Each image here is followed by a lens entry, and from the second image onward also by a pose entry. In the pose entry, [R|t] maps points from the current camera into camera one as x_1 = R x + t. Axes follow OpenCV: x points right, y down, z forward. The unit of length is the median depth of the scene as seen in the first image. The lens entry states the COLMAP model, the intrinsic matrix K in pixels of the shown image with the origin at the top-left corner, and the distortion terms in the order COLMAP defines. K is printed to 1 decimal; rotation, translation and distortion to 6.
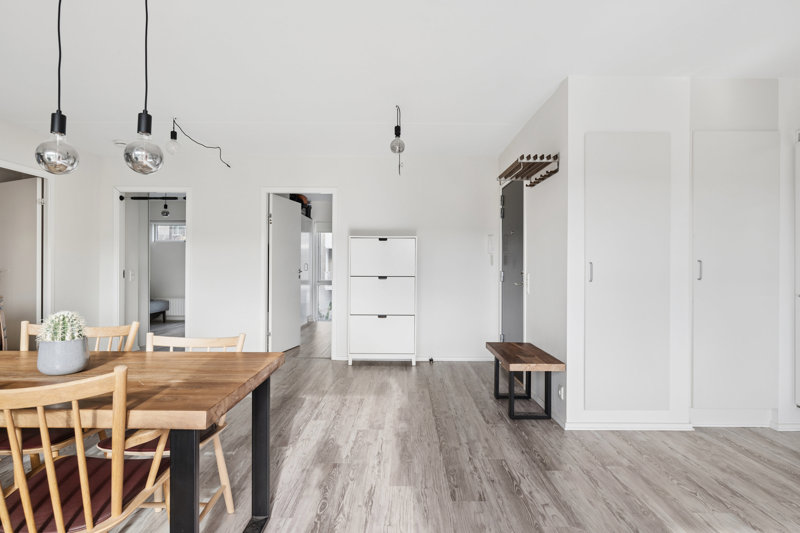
lens RADIAL K [[404.5, 0, 400.2], [0, 404.5, 264.3], [0, 0, 1]] dist [-0.003057, -0.001282]
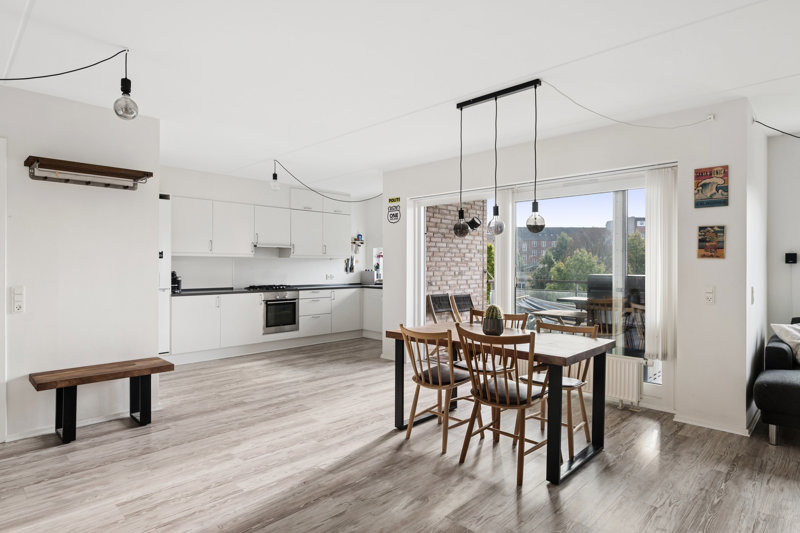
lens RADIAL K [[449.8, 0, 403.2], [0, 449.8, 266.2], [0, 0, 1]] dist [0.002703, 0.000685]
pose [[-0.710591, -0.005256, 0.703586, -1.248005], [-0.008628, 0.999962, -0.001244, -0.024955], [-0.703553, -0.006955, -0.710609, 1.739004]]
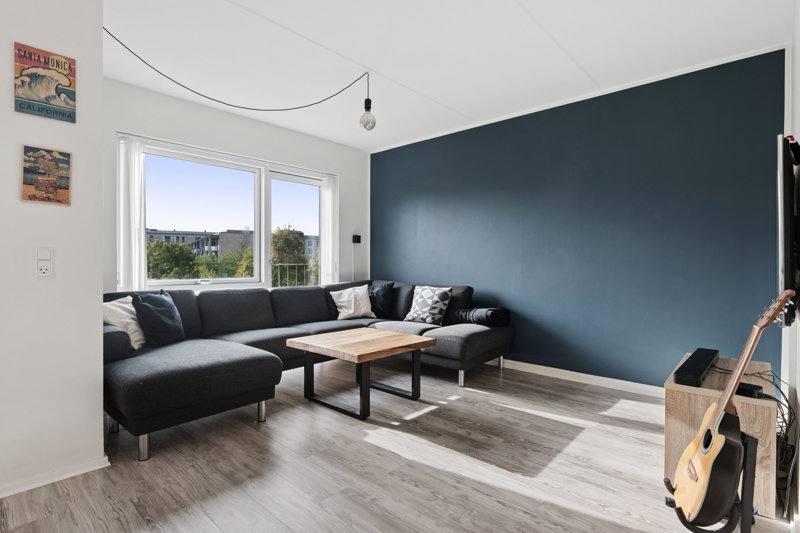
lens RADIAL K [[404.5, 0, 400.2], [0, 404.5, 264.3], [0, 0, 1]] dist [-0.003057, -0.001282]
pose [[-0.682128, -0.001273, -0.731232, -0.833231], [-0.001369, 0.999999, -0.000464, 0.057413], [0.731232, 0.000684, -0.682129, 1.056090]]
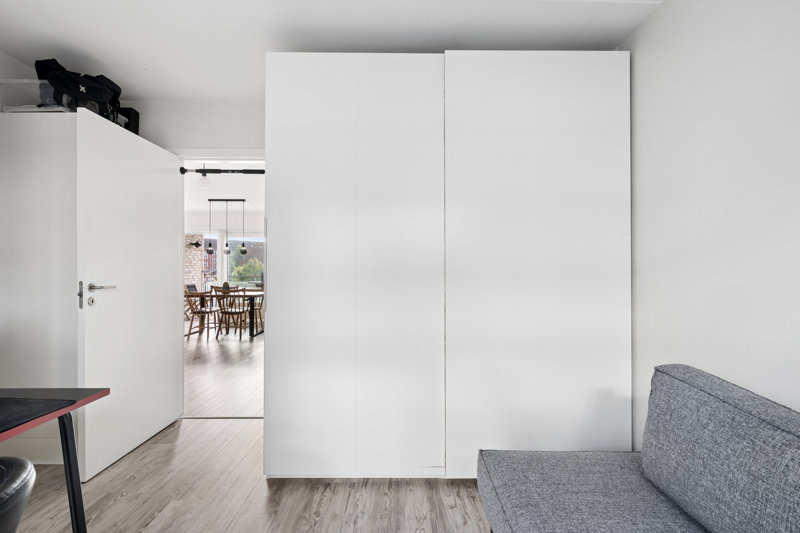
lens RADIAL K [[363.2, 0, 400.0], [0, 363.2, 266.5], [0, 0, 1]] dist [0.000276, 0.000012]
pose [[-0.999872, 0.001626, 0.015944, -1.875436], [0.001373, 0.999873, -0.015873, 0.015664], [-0.015968, -0.015849, -0.999747, 3.367314]]
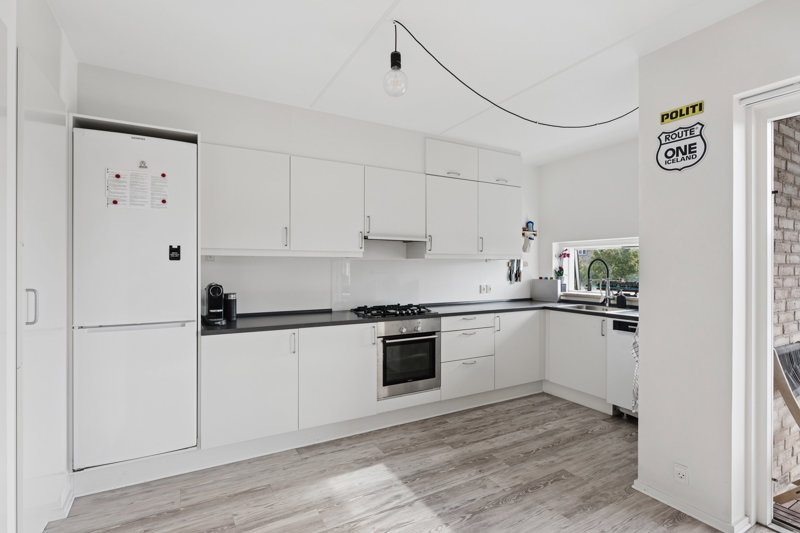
lens RADIAL K [[386.8, 0, 401.0], [0, 386.8, 265.6], [0, 0, 1]] dist [-0.001490, -0.000450]
pose [[-0.482490, -0.001988, 0.875899, 0.042709], [-0.008449, 0.999961, -0.002385, -0.044890], [-0.875861, -0.008551, -0.482488, 0.992177]]
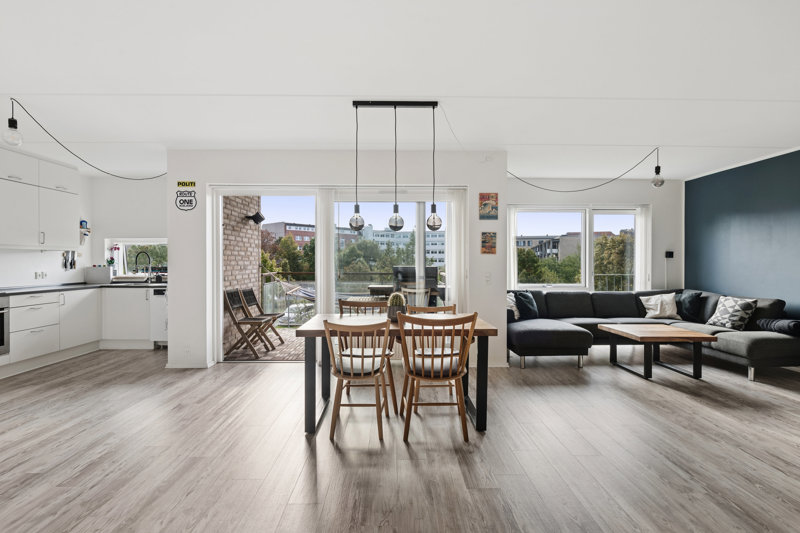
lens RADIAL K [[386.8, 0, 401.0], [0, 386.8, 265.6], [0, 0, 1]] dist [-0.001490, -0.000450]
pose [[-0.999951, -0.002015, -0.009730, -0.500616], [-0.002058, 0.999988, 0.004392, -0.011768], [0.009721, 0.004412, -0.999943, 1.874573]]
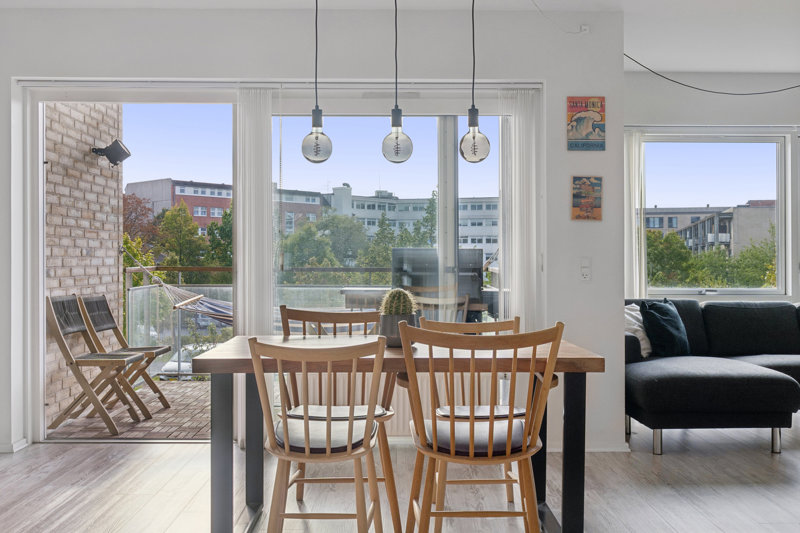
lens RADIAL K [[789.6, 0, 405.0], [0, 789.6, 261.7], [0, 0, 1]] dist [0.006960, -0.004474]
pose [[-0.999987, -0.001956, -0.004718, -0.502899], [-0.001933, 0.999987, -0.004714, 0.045937], [0.004727, -0.004705, -0.999978, 1.876981]]
